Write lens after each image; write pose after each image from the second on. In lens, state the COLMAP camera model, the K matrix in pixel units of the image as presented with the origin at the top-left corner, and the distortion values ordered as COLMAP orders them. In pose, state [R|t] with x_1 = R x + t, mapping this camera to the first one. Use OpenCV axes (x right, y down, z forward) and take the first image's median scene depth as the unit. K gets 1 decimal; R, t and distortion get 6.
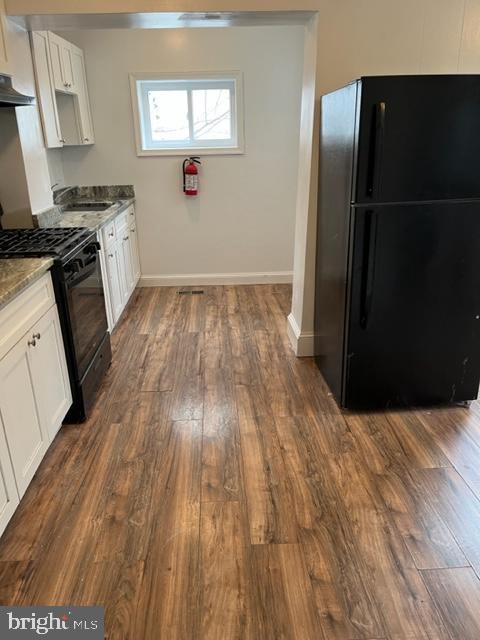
lens RADIAL K [[483.3, 0, 237.8], [0, 483.3, 322.9], [0, 0, 1]] dist [0.058160, -0.075607]
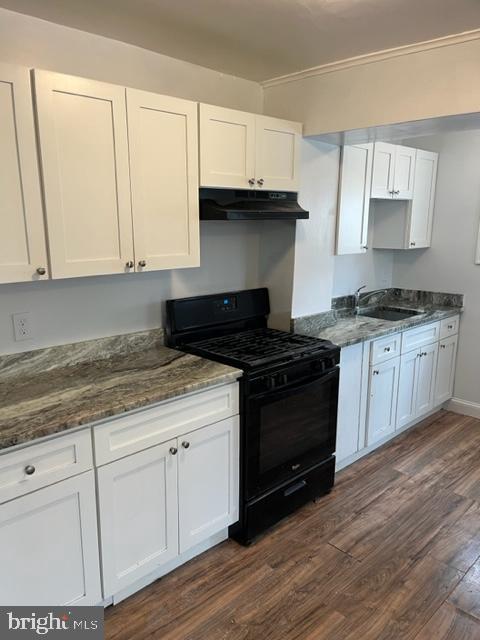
lens RADIAL K [[483.3, 0, 239.6], [0, 483.3, 319.1], [0, 0, 1]] dist [0.058160, -0.075607]
pose [[0.668569, 0.173329, -0.723168, 0.218841], [-0.289717, 0.956333, -0.038629, -0.136943], [0.684894, 0.235340, 0.689591, 0.210567]]
